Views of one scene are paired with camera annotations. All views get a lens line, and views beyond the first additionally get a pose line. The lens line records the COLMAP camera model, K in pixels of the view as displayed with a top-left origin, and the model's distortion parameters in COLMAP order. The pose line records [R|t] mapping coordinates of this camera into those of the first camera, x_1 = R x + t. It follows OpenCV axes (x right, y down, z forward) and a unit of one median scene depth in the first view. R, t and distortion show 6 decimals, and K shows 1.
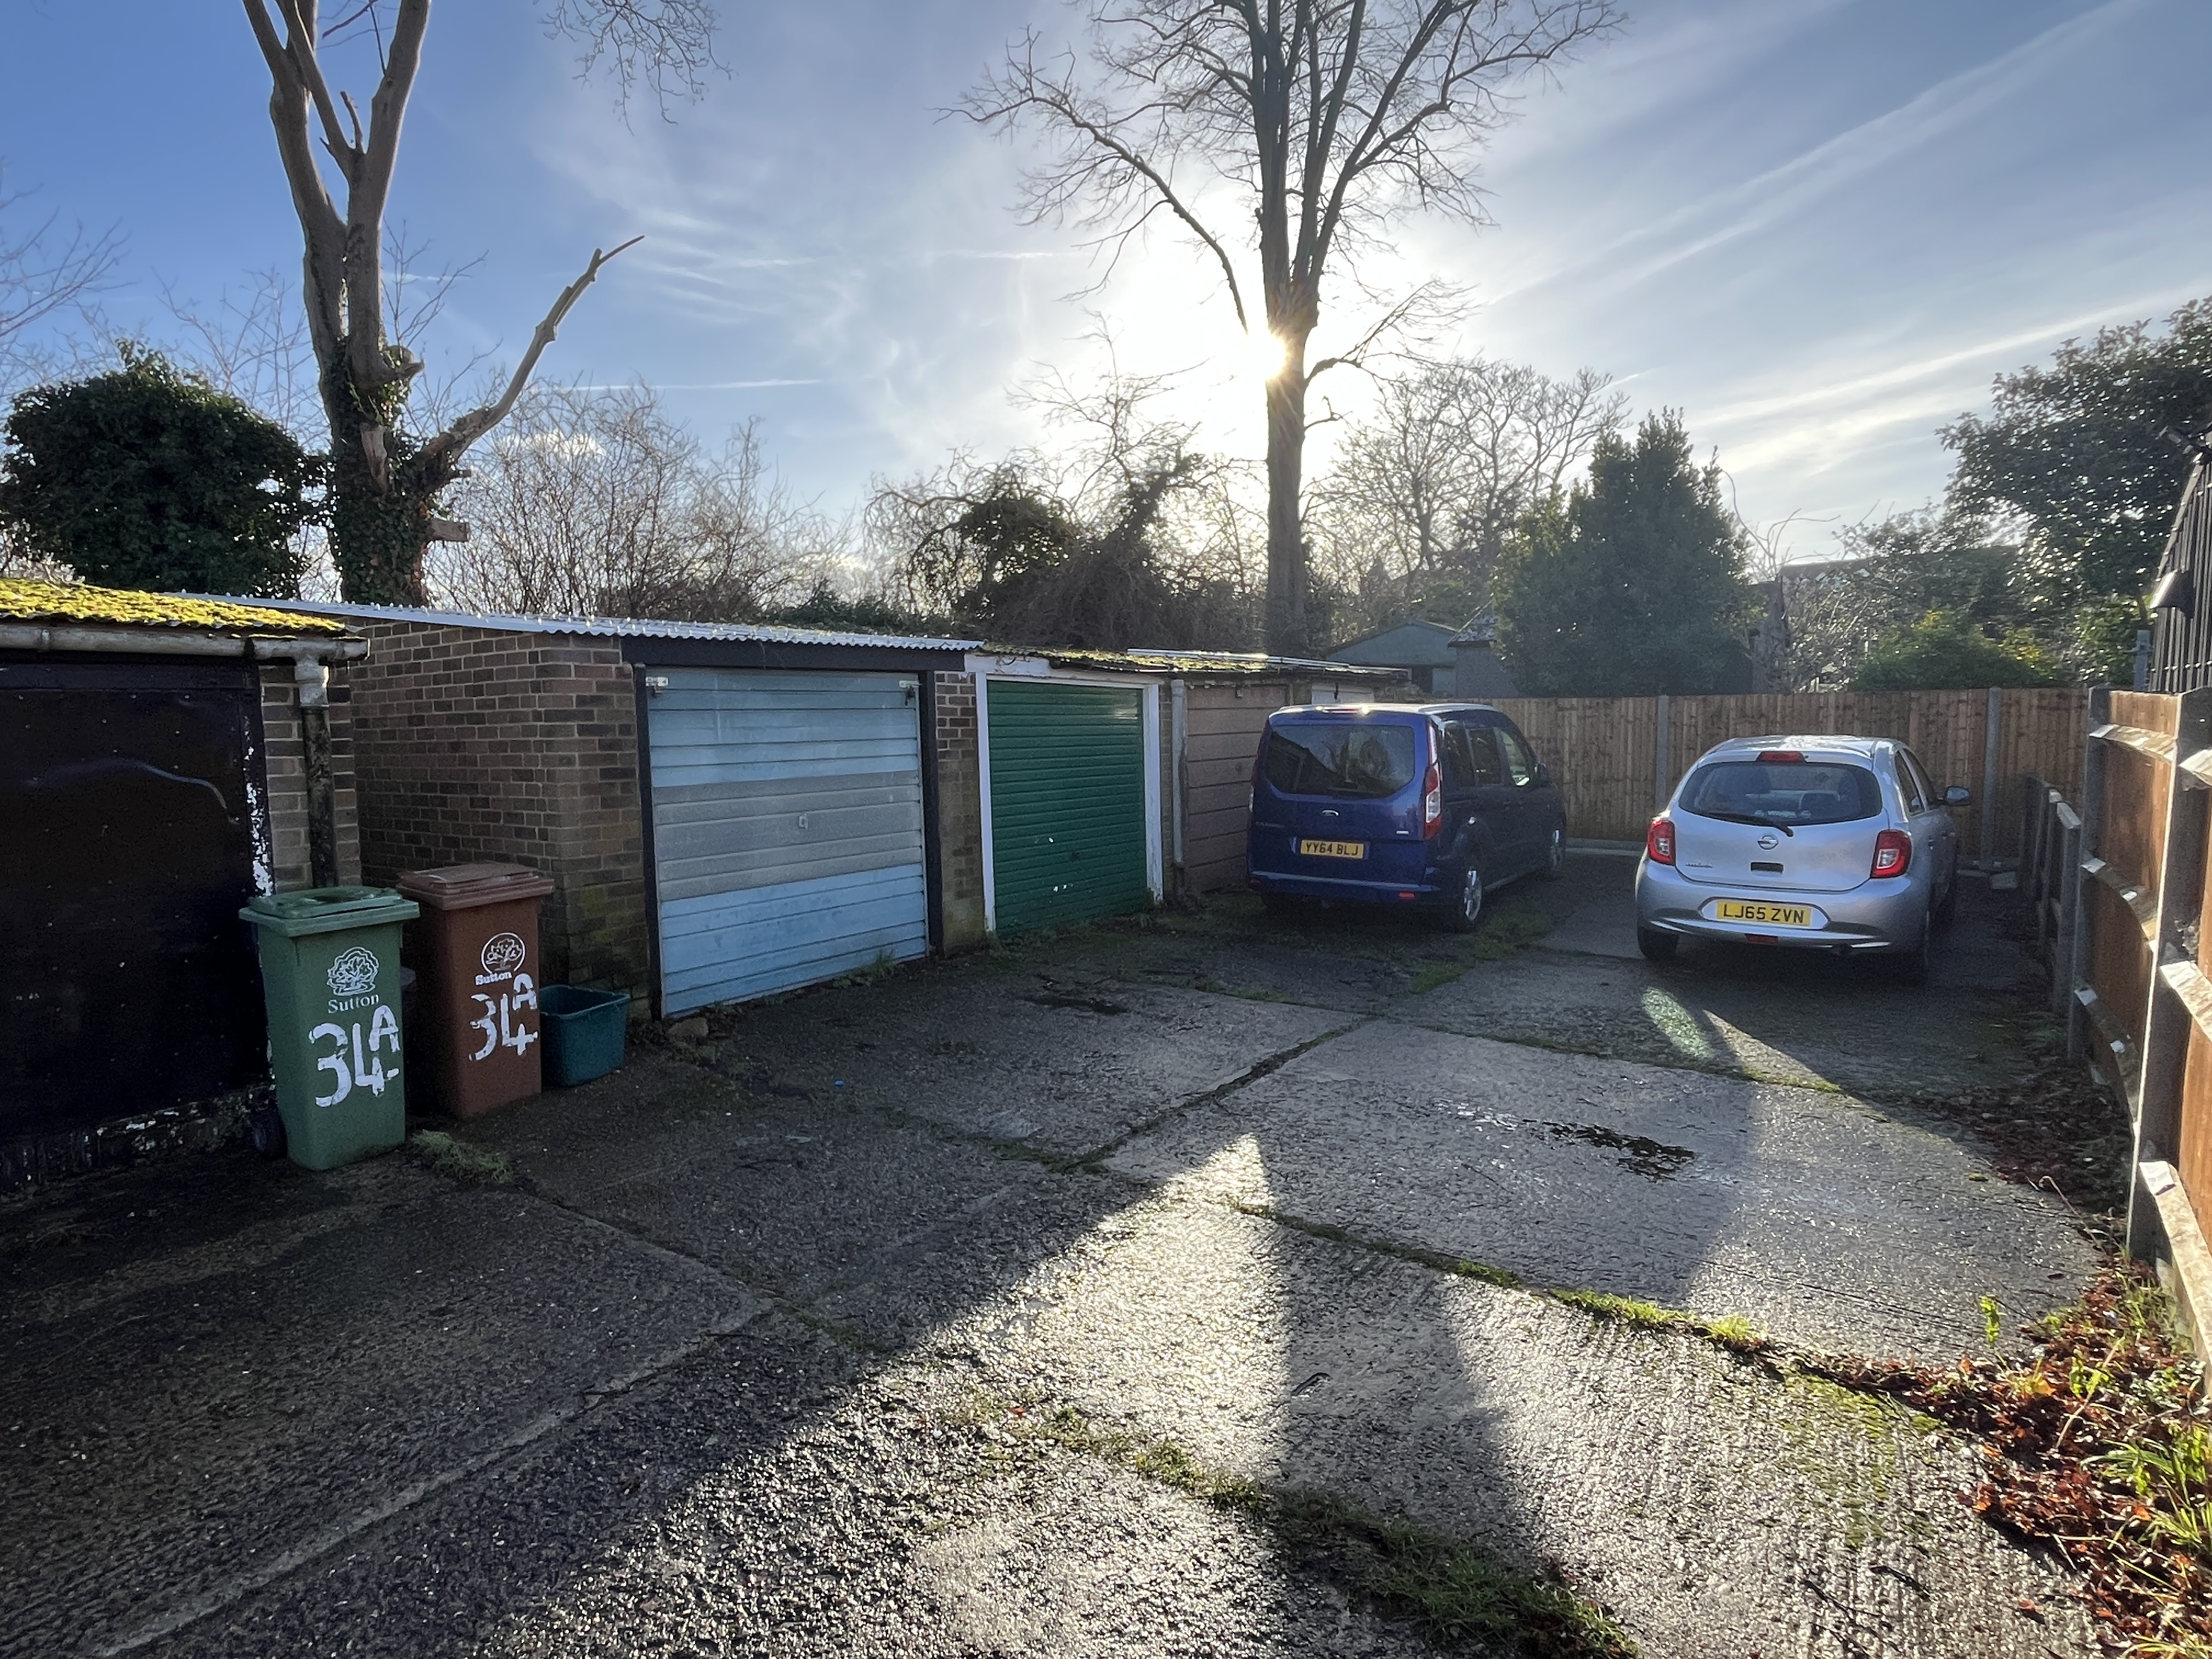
lens RADIAL K [[1187.4, 0, 1107.9], [0, 1187.4, 826.7], [0, 0, 1]] dist [0.000410, -0.002555]
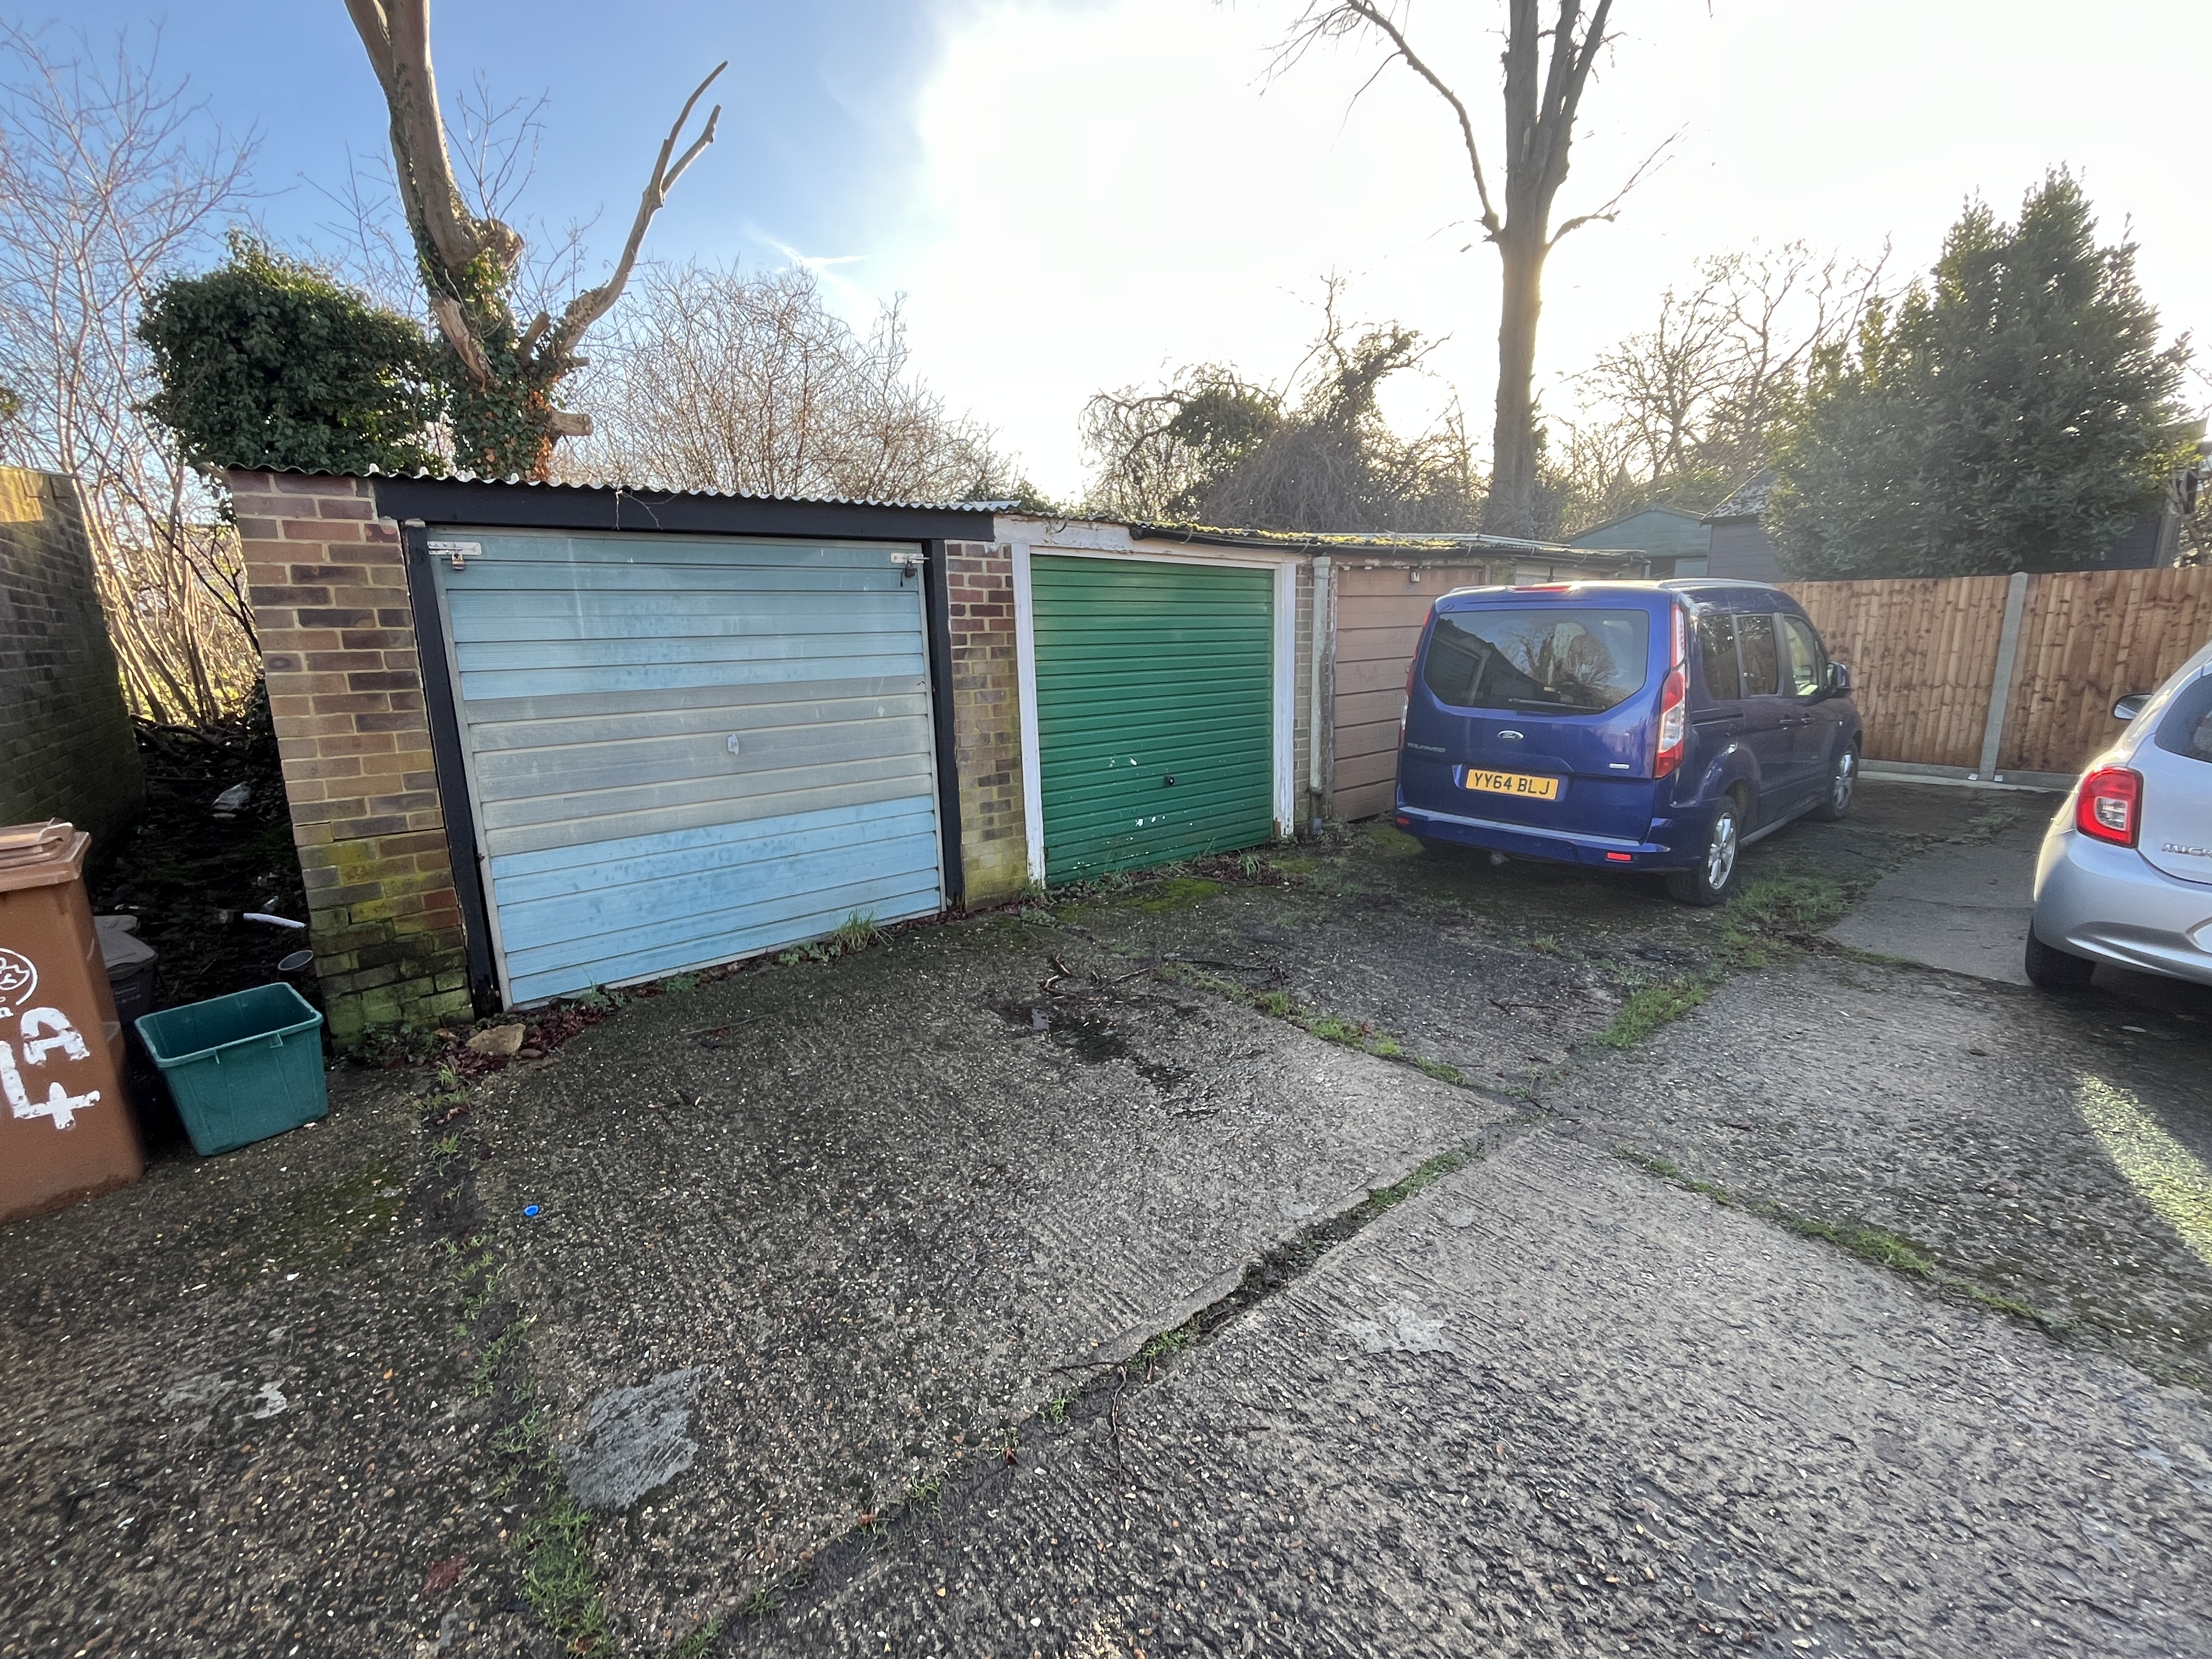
lens RADIAL K [[956.7, 0, 1103.1], [0, 956.7, 831.7], [0, 0, 1]] dist [-0.004606, -0.001416]
pose [[0.966937, 0.044028, -0.251187, 0.097725], [-0.013397, 0.992393, 0.122377, -0.021273], [0.254664, -0.114966, 0.960171, 0.380293]]
